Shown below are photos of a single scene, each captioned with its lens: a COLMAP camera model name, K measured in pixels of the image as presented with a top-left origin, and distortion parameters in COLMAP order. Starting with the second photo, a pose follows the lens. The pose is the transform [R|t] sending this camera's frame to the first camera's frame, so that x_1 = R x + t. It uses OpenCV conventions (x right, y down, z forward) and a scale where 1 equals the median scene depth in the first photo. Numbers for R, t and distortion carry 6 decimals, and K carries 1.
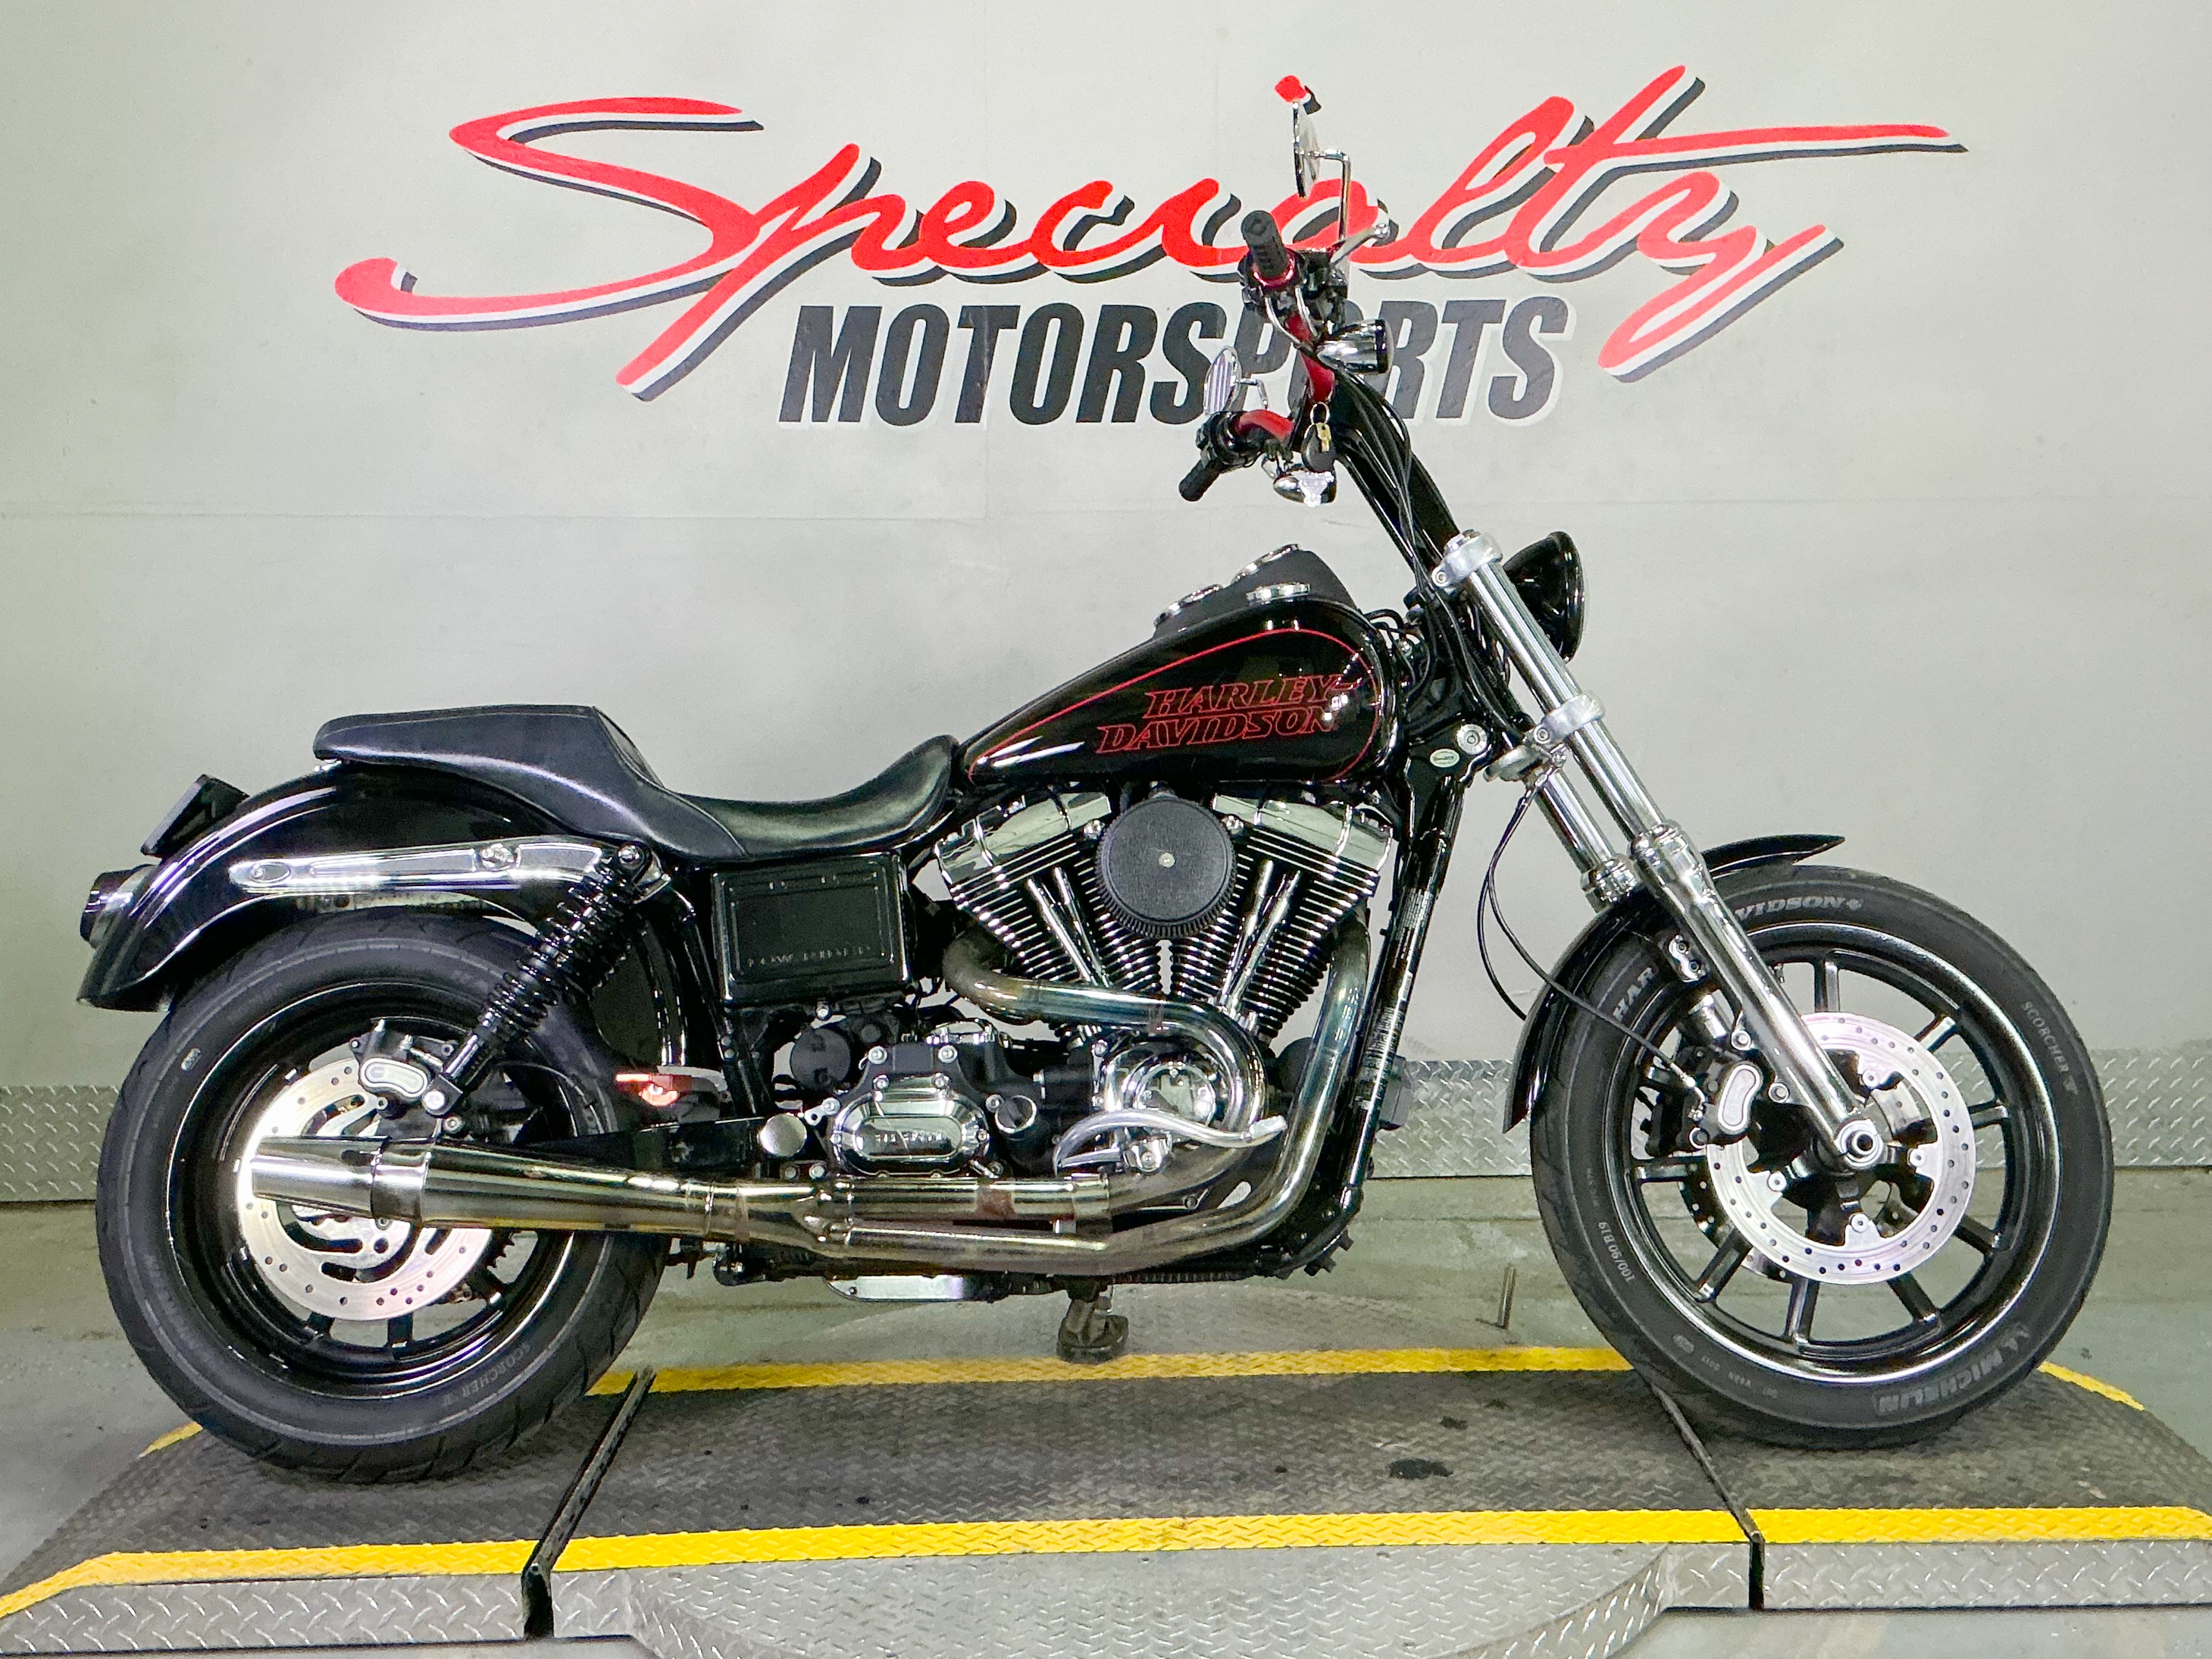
lens RADIAL K [[2460.7, 0, 1106.0], [0, 2460.7, 829.5], [0, 0, 1]] dist [0.185515, -0.468489]
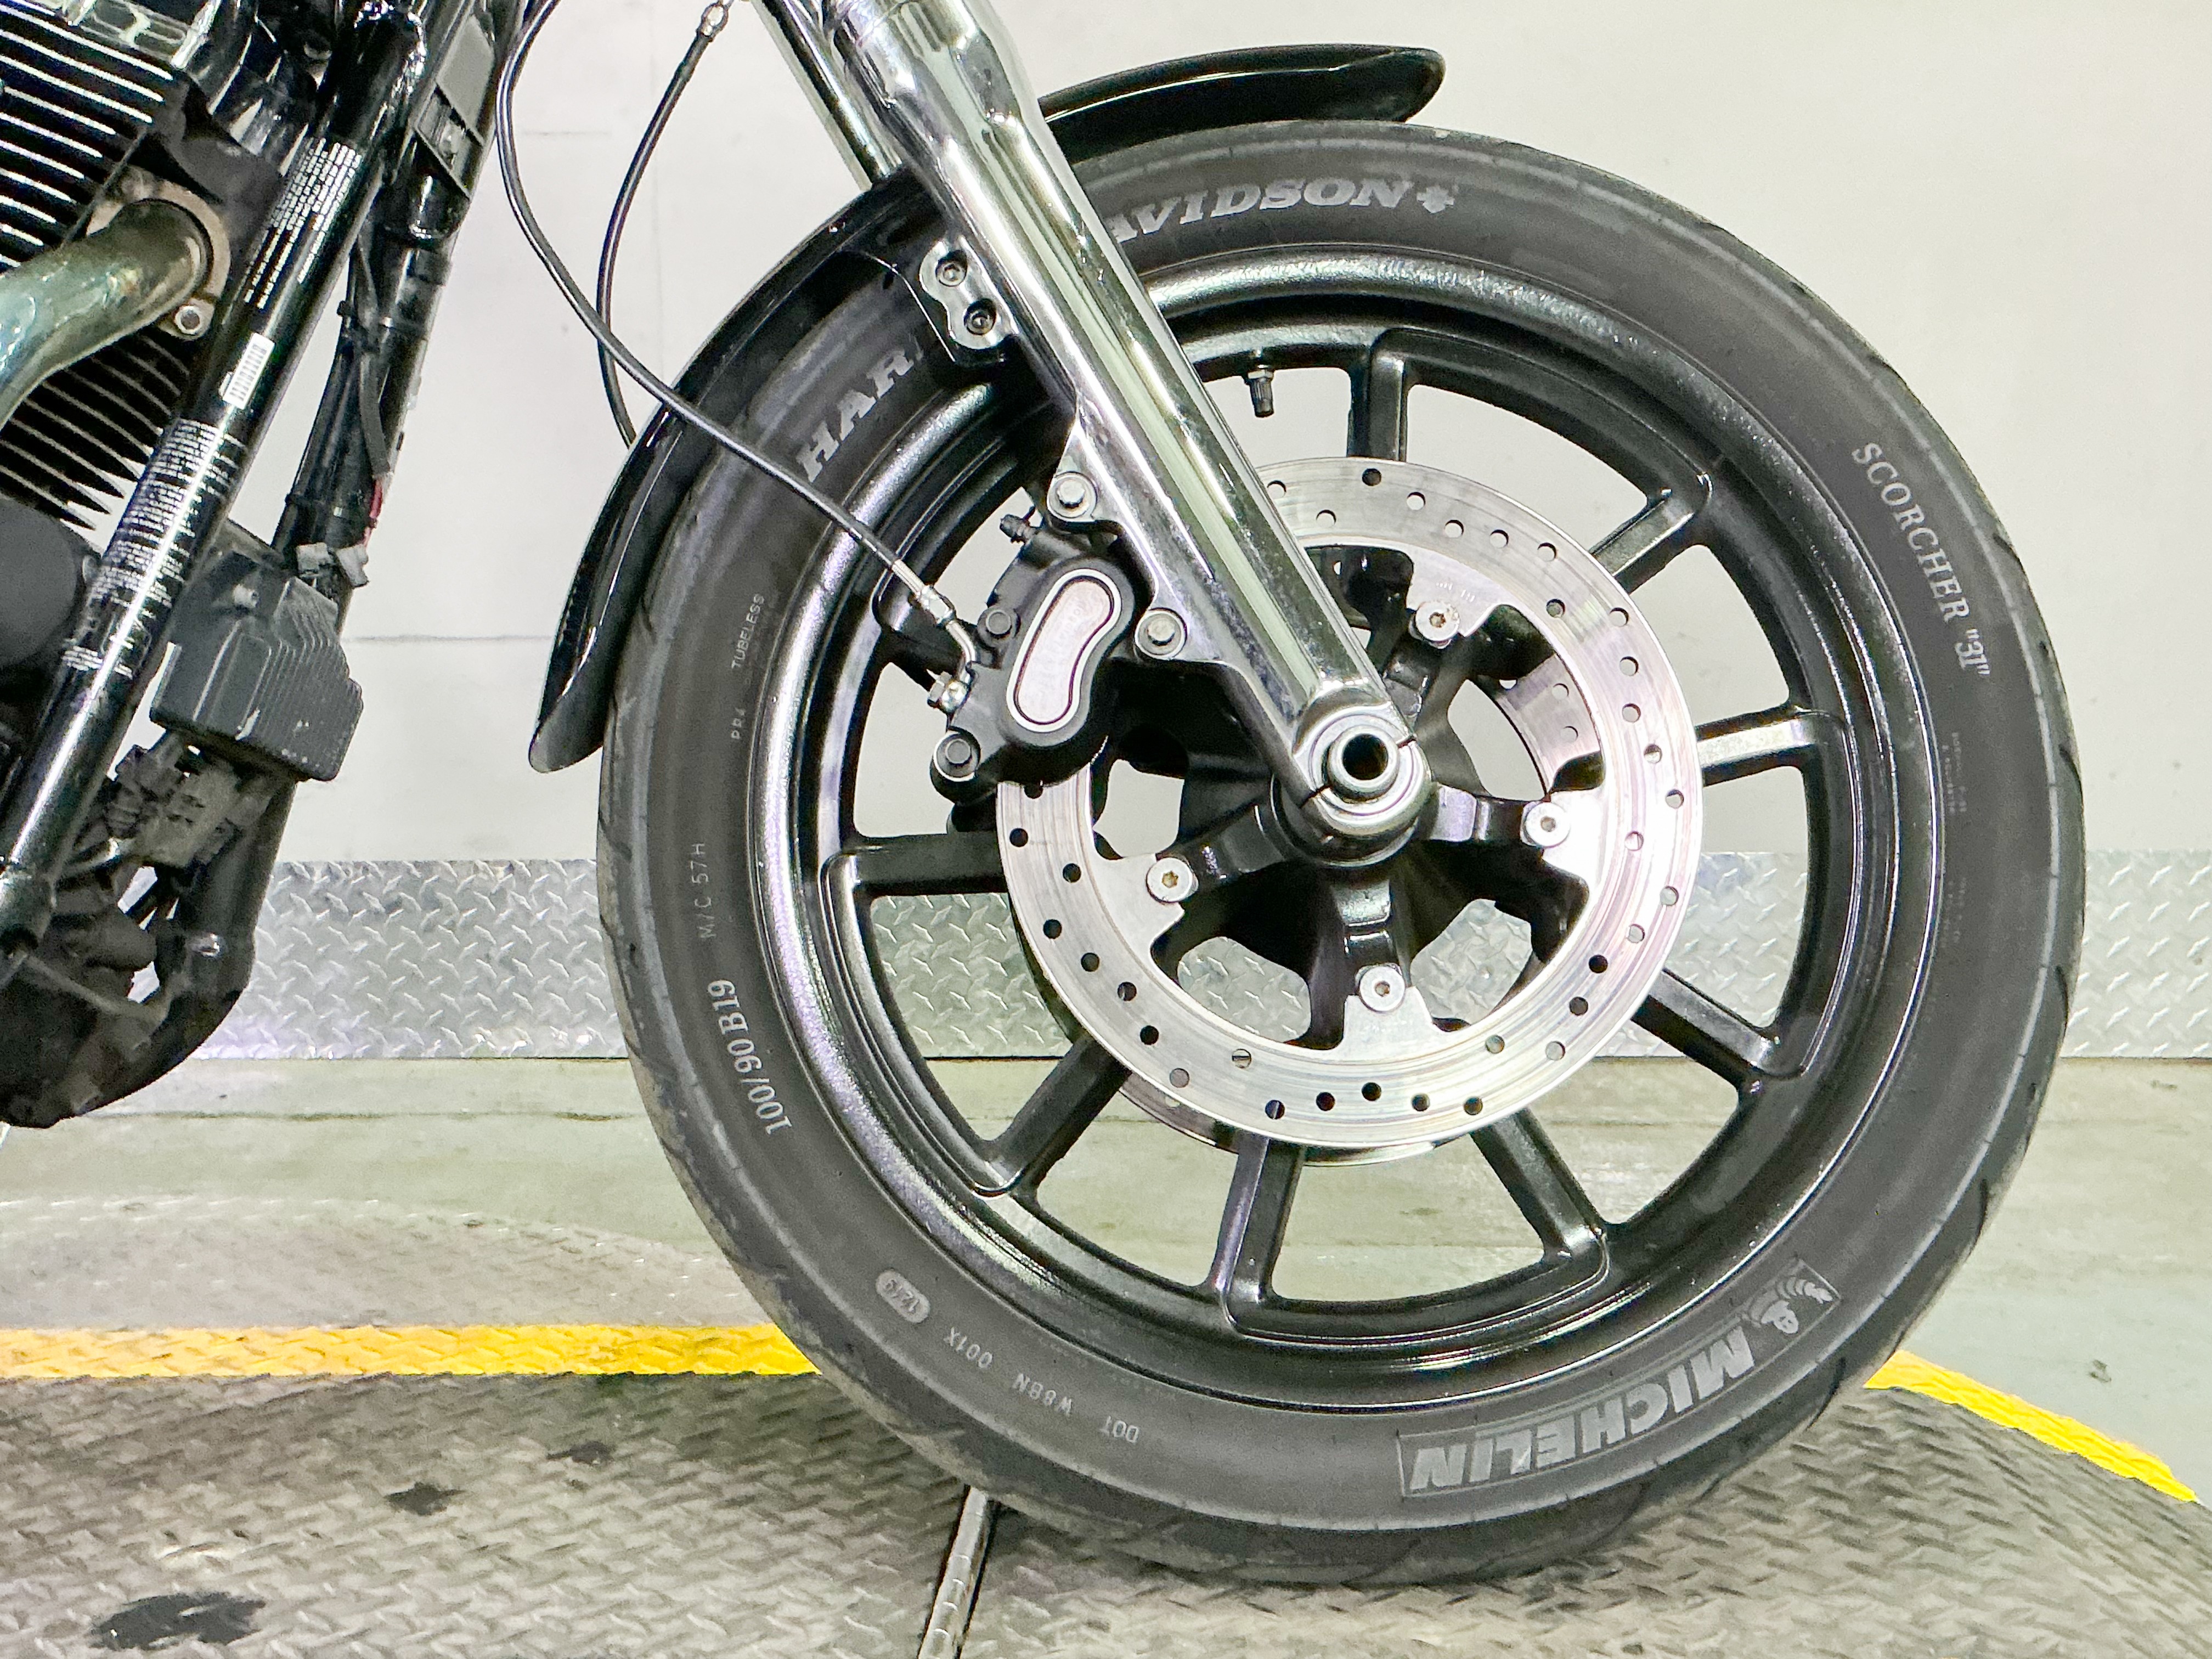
lens RADIAL K [[2622.6, 0, 1106.0], [0, 2622.6, 829.5], [0, 0, 1]] dist [-0.005690, -0.034966]
pose [[0.996646, 0.013203, -0.080762, 0.290986], [-0.013668, 0.999893, -0.005202, 0.135736], [0.080685, 0.006288, 0.996720, 0.600694]]
